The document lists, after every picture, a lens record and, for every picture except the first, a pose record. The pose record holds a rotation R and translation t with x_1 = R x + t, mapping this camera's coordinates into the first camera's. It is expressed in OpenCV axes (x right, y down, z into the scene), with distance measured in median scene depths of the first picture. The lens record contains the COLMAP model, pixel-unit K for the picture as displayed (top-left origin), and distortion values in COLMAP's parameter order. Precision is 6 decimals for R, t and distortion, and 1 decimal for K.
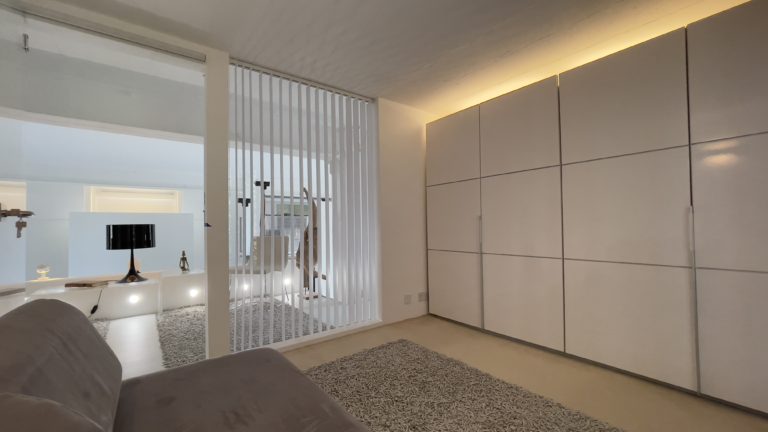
lens RADIAL K [[311.7, 0, 384.0], [0, 311.7, 216.0], [0, 0, 1]] dist [-0.001339, -0.000019]
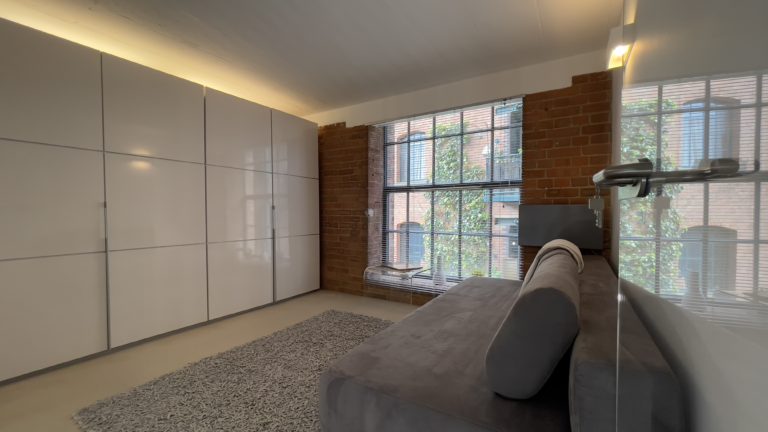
lens RADIAL K [[311.7, 0, 384.0], [0, 311.7, 216.0], [0, 0, 1]] dist [-0.001339, -0.000019]
pose [[-0.331997, 0.000905, 0.943280, -0.661331], [-0.029312, 0.999507, -0.011276, 0.020960], [-0.942825, -0.031393, -0.331807, 0.645801]]
